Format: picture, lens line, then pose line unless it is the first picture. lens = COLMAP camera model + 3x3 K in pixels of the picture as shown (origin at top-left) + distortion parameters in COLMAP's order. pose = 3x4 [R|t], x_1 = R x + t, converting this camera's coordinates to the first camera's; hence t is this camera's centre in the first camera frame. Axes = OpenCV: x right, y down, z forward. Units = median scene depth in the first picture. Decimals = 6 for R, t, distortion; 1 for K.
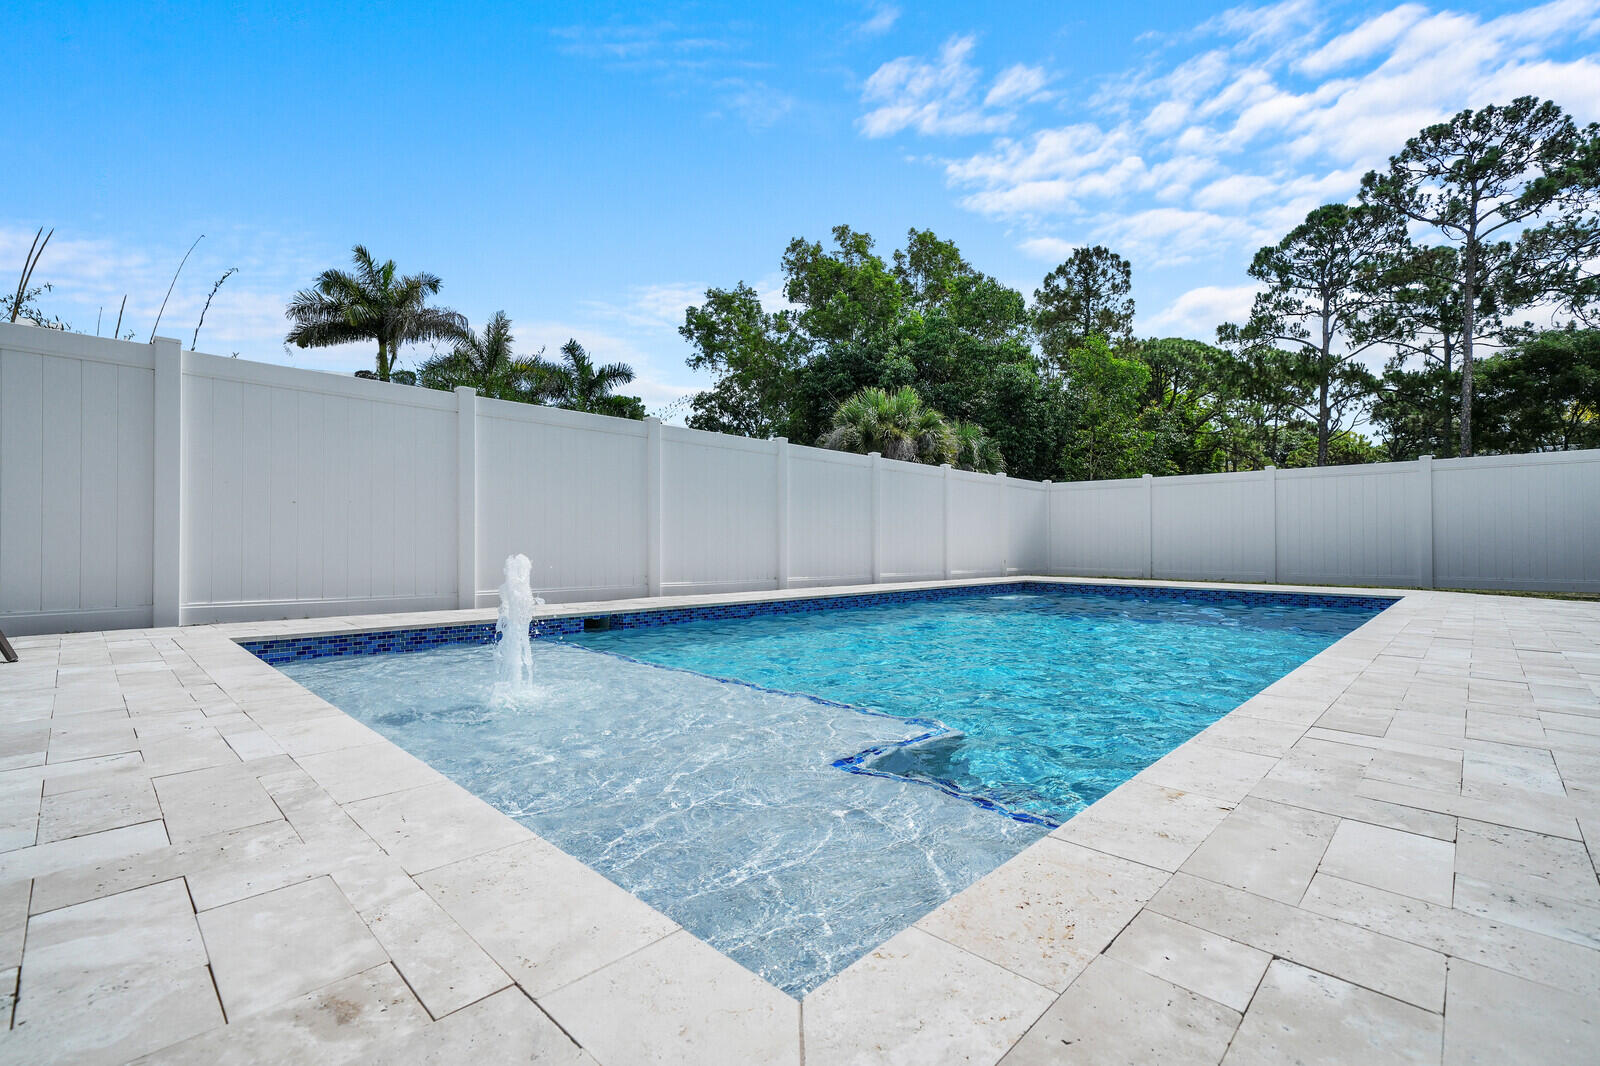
lens RADIAL K [[697.8, 0, 797.3], [0, 697.8, 535.7], [0, 0, 1]] dist [0.005627, 0.000563]
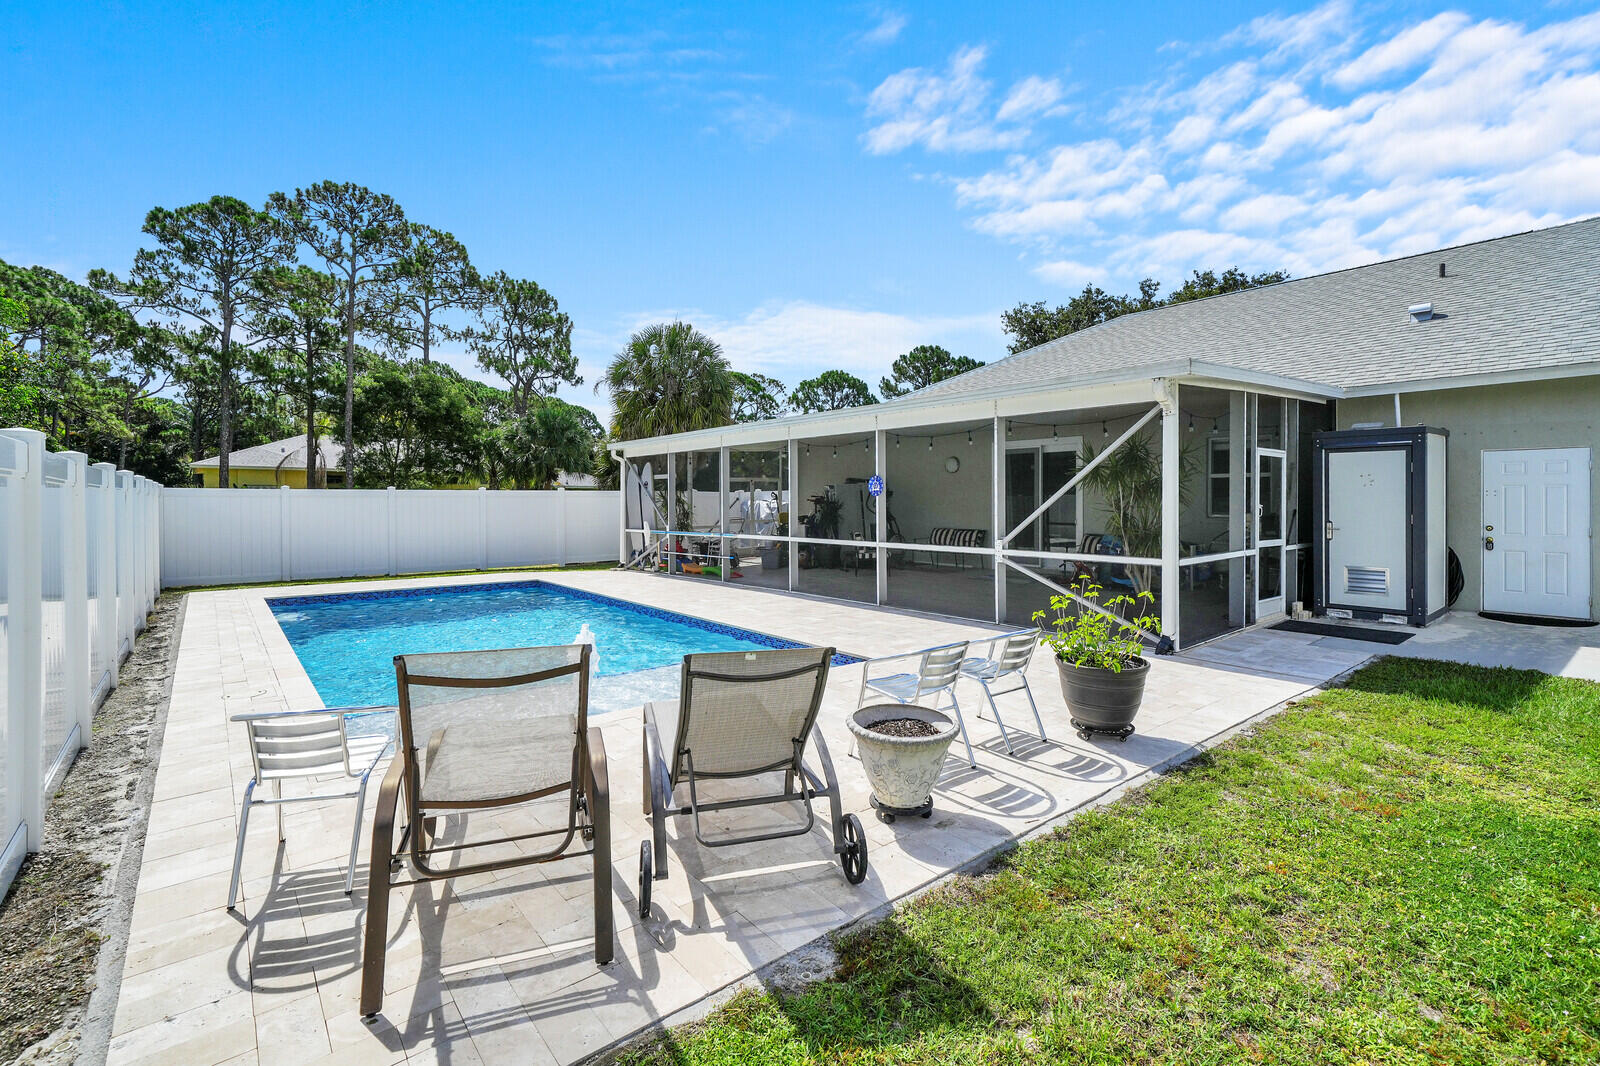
lens RADIAL K [[720.4, 0, 810.5], [0, 720.4, 503.9], [0, 0, 1]] dist [0.005770, -0.000194]
pose [[0.102841, -0.008978, 0.994657, -0.217606], [-0.012443, 0.999869, 0.010312, -0.031989], [-0.994620, -0.013437, 0.102716, 0.018663]]
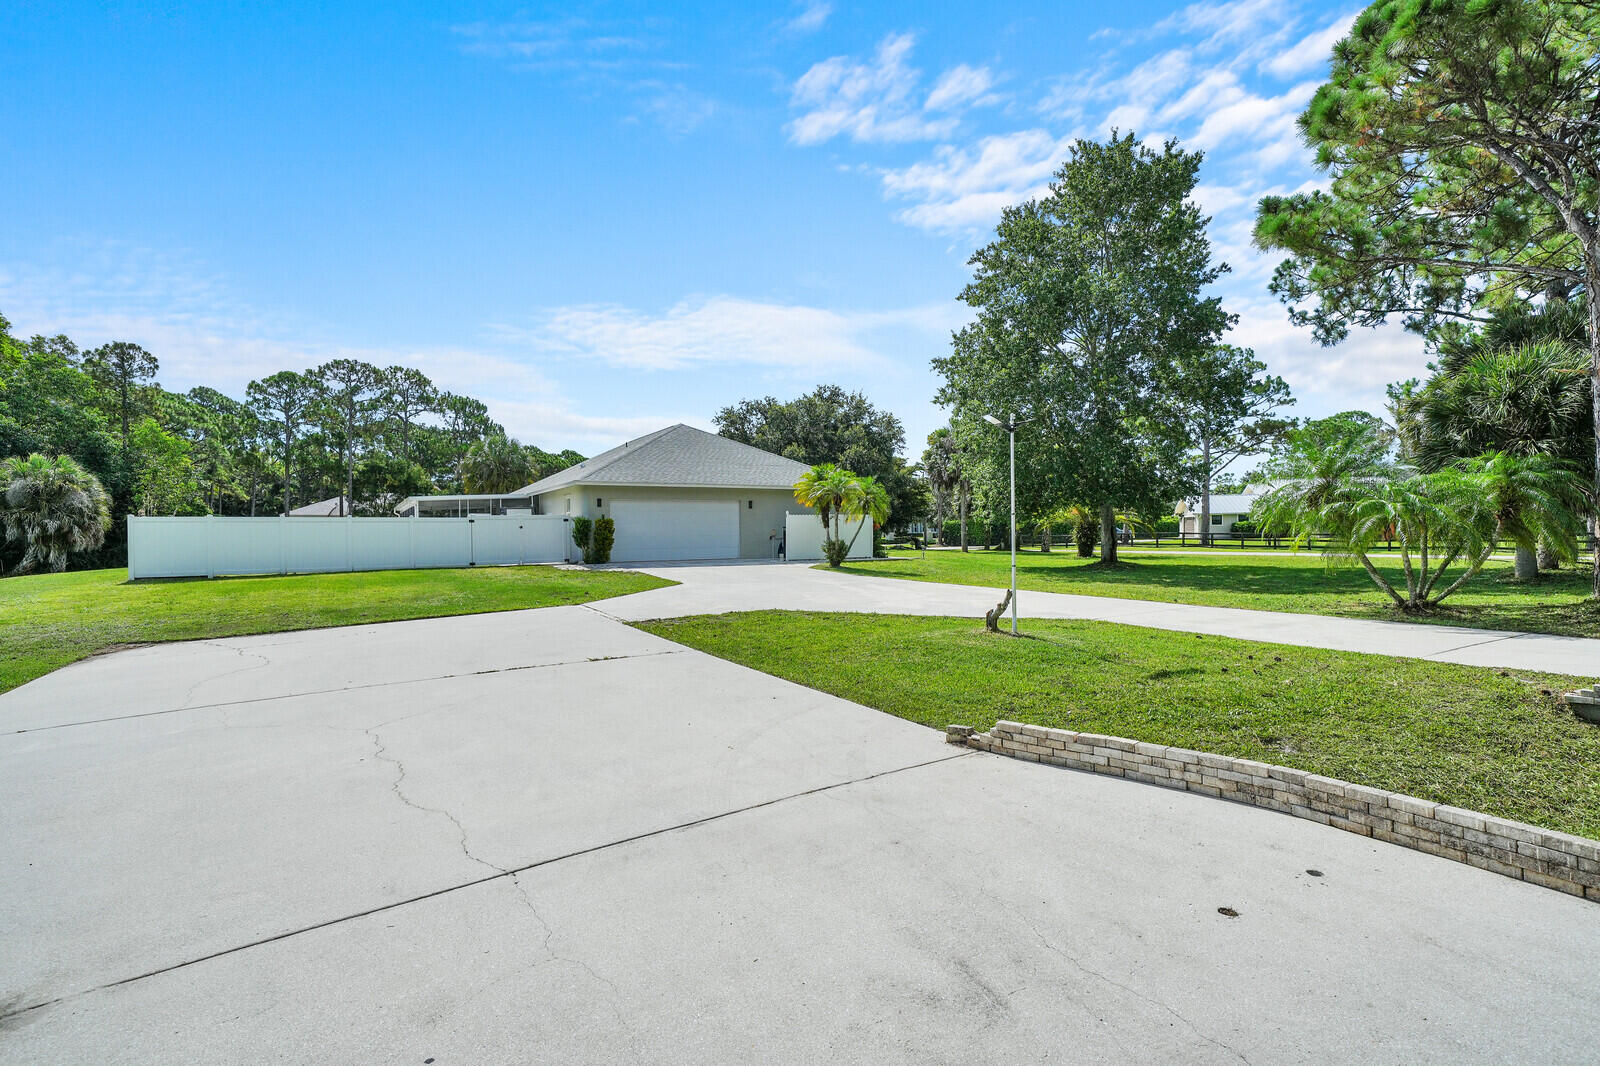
lens RADIAL K [[757.2, 0, 800.0], [0, 757.2, 533.0], [0, 0, 1]] dist [0.002265, 0.012728]
pose [[0.259910, -0.007210, 0.965606, -0.846401], [0.001387, 0.999974, 0.007093, -0.032726], [-0.965632, -0.000505, 0.259913, -0.851465]]
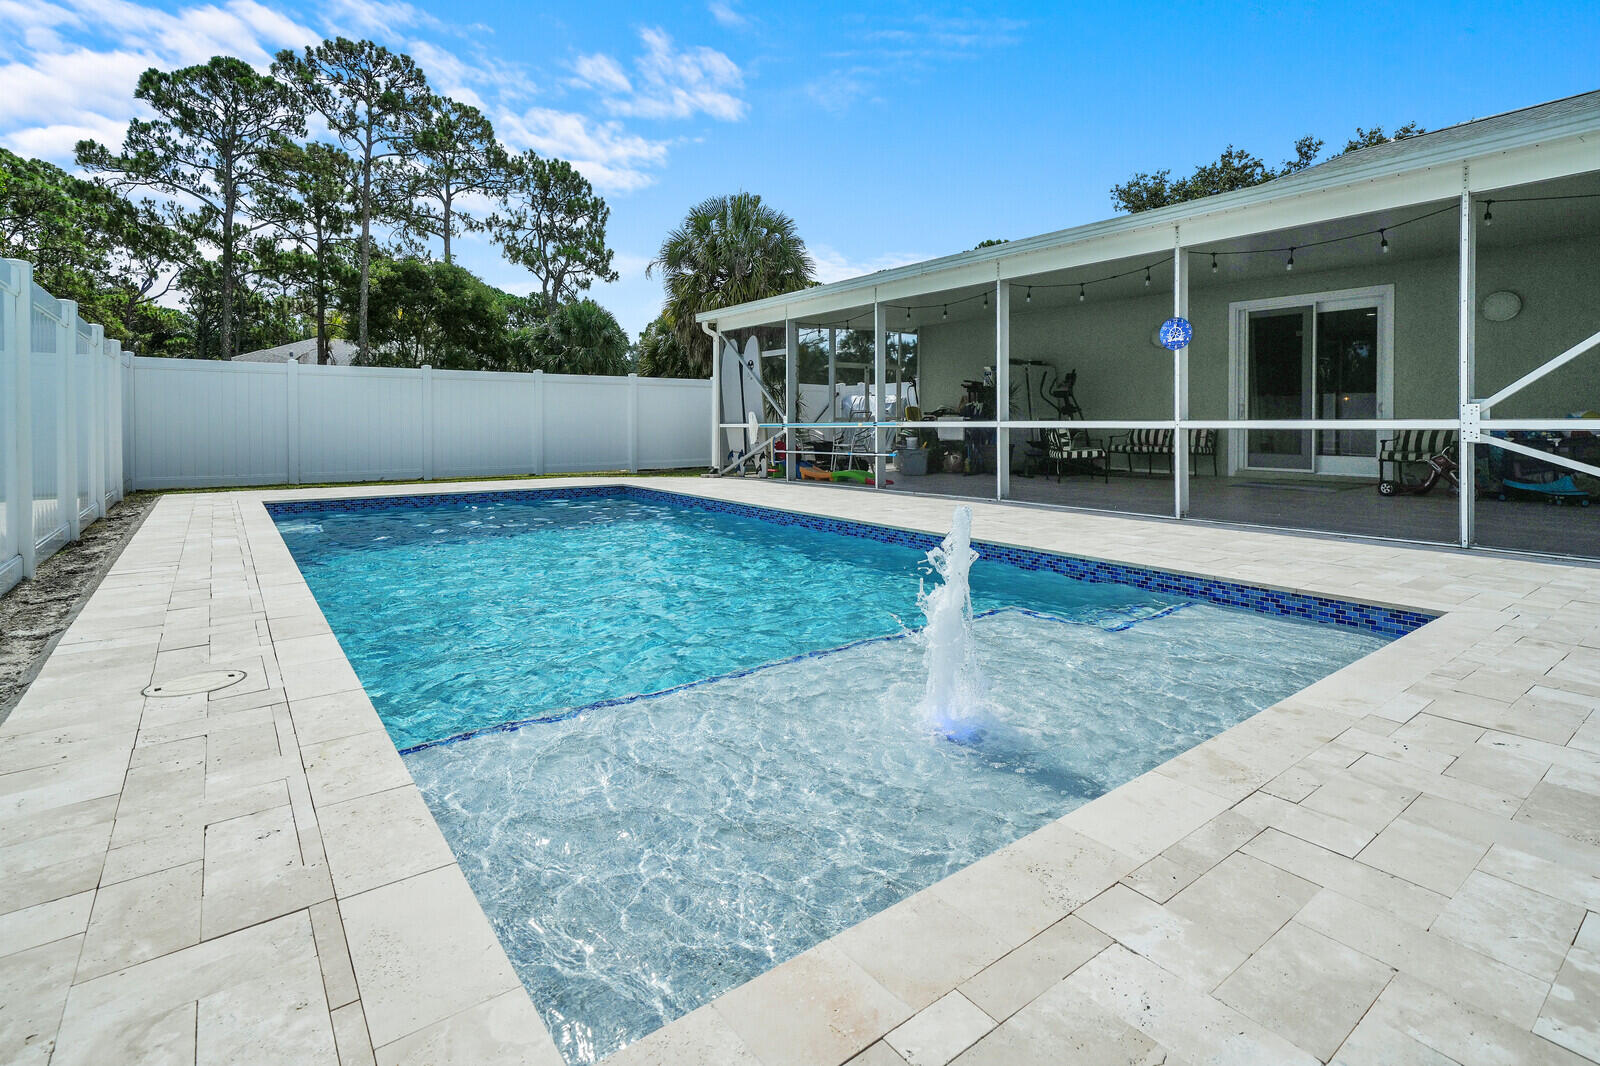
lens RADIAL K [[762.4, 0, 800.6], [0, 762.4, 427.1], [0, 0, 1]] dist [0.007842, 0.001146]
pose [[0.146090, -0.009958, 0.989221, -0.126860], [-0.015775, 0.999799, 0.012394, -0.010676], [-0.989146, -0.017416, 0.145904, 0.098942]]
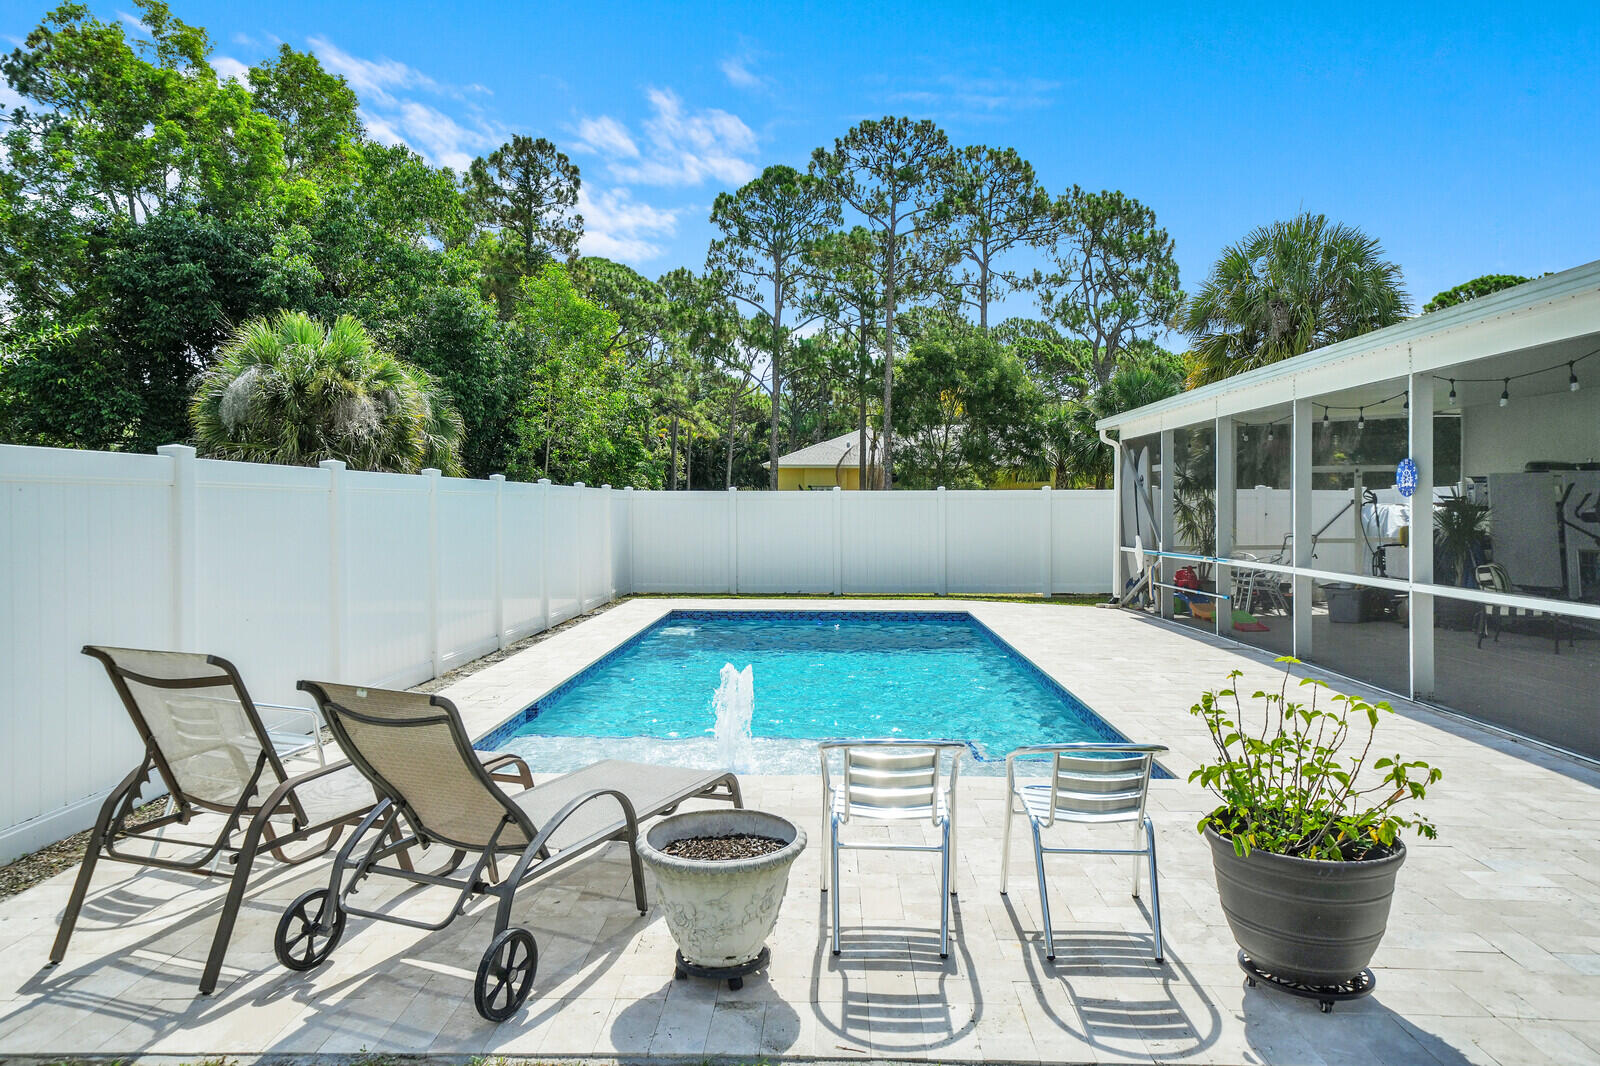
lens RADIAL K [[1056.1, 0, 804.7], [0, 1056.1, 509.8], [0, 0, 1]] dist [0.027501, -0.000629]
pose [[0.734566, -0.007245, 0.678498, -0.173533], [-0.007078, 0.999807, 0.018339, -0.033001], [-0.678500, -0.018273, 0.734373, -0.068733]]
